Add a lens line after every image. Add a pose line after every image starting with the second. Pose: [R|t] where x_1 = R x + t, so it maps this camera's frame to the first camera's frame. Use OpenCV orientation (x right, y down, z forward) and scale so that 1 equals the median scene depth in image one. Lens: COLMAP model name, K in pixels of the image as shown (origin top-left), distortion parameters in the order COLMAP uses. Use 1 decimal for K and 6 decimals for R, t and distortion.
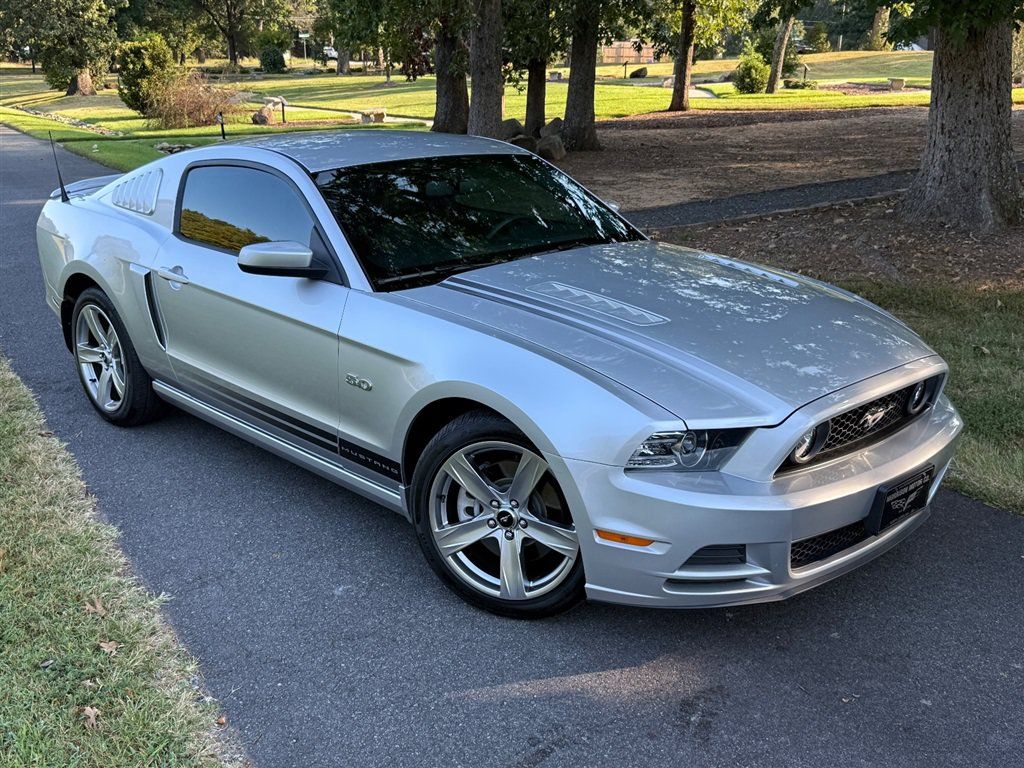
lens RADIAL K [[1062.4, 0, 533.0], [0, 1062.4, 373.5], [0, 0, 1]] dist [0.053493, 0.000000]
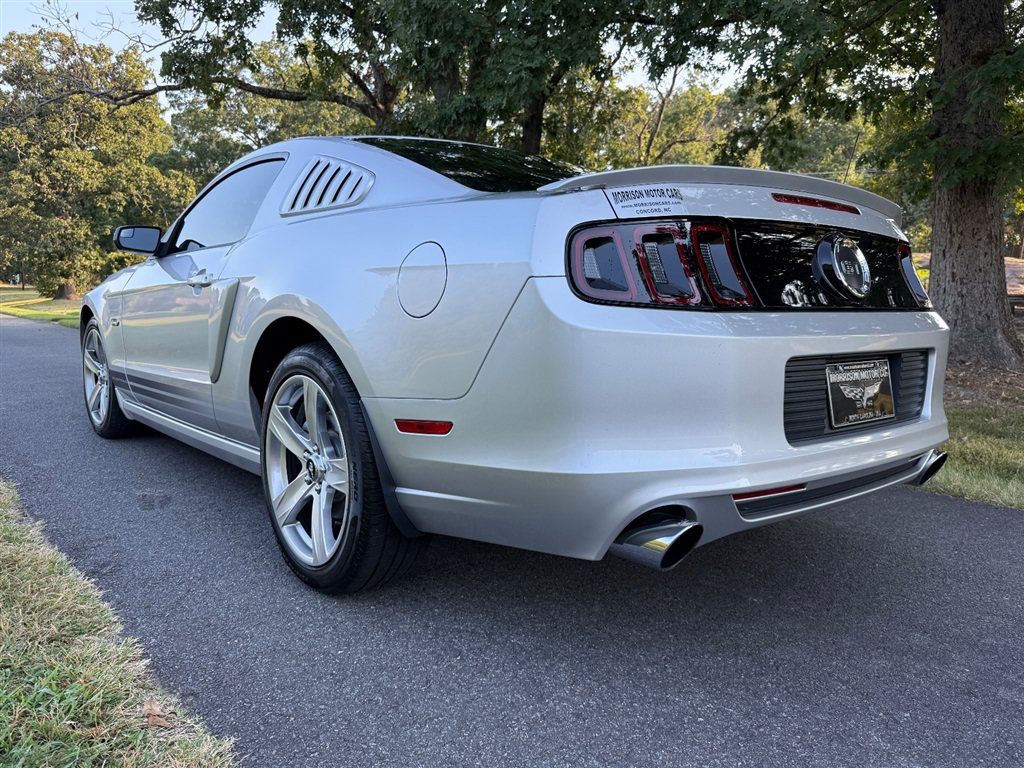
lens RADIAL K [[797.4, 0, 509.0], [0, 797.4, 379.2], [0, 0, 1]] dist [-0.023545, 0.036773]
pose [[0.990521, 0.005711, 0.137239, -0.362006], [0.019505, 0.983163, -0.181685, 0.028527], [-0.135966, 0.182640, 0.973733, 0.578209]]
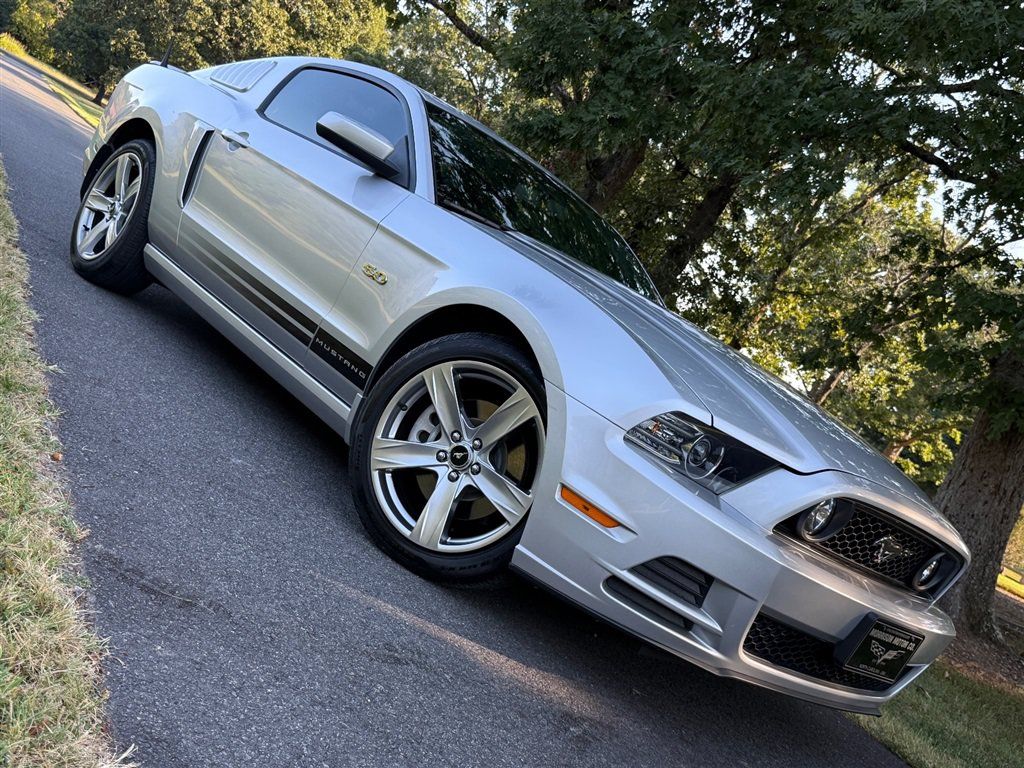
lens RADIAL K [[1064.7, 0, 521.6], [0, 1064.7, 387.9], [0, 0, 1]] dist [0.052052, 0.000000]
pose [[0.882255, 0.470335, -0.020262, 0.006427], [-0.461873, 0.856448, -0.230589, 0.169663], [-0.091101, 0.212797, 0.972840, 0.091992]]
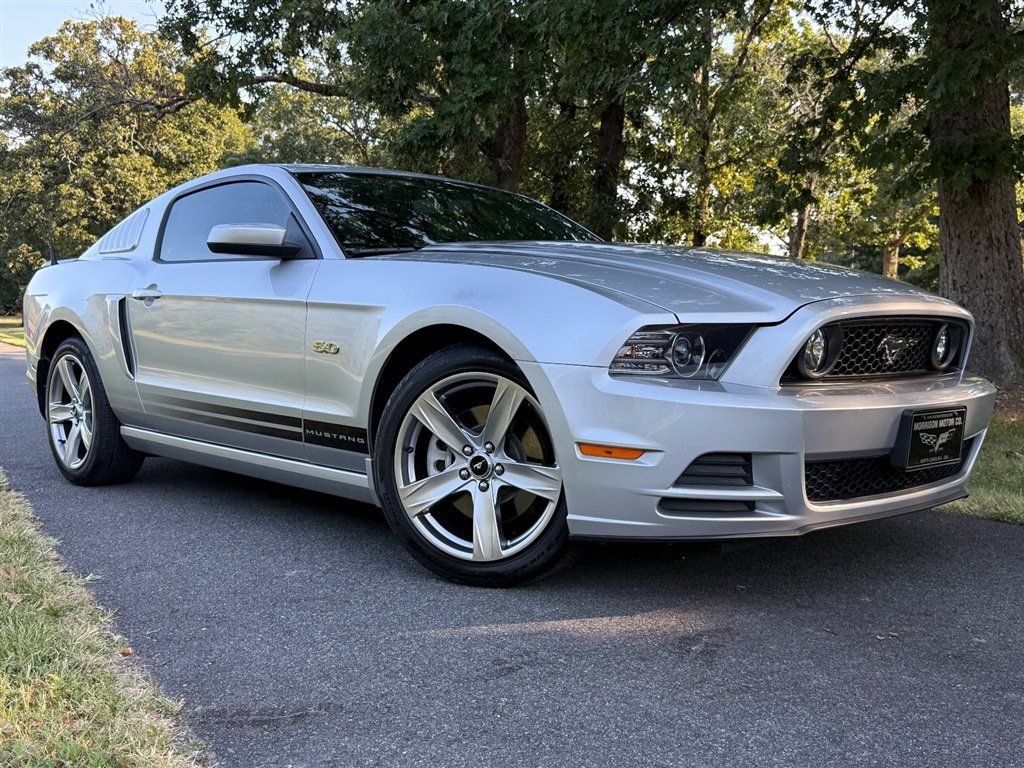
lens RADIAL K [[1064.7, 0, 529.5], [0, 1064.7, 382.5], [0, 0, 1]] dist [0.052052, 0.000000]
pose [[0.999684, -0.002589, -0.025000, 0.024177], [-0.003093, 0.974449, -0.224587, 0.170966], [0.024943, 0.224594, 0.974133, 0.081451]]
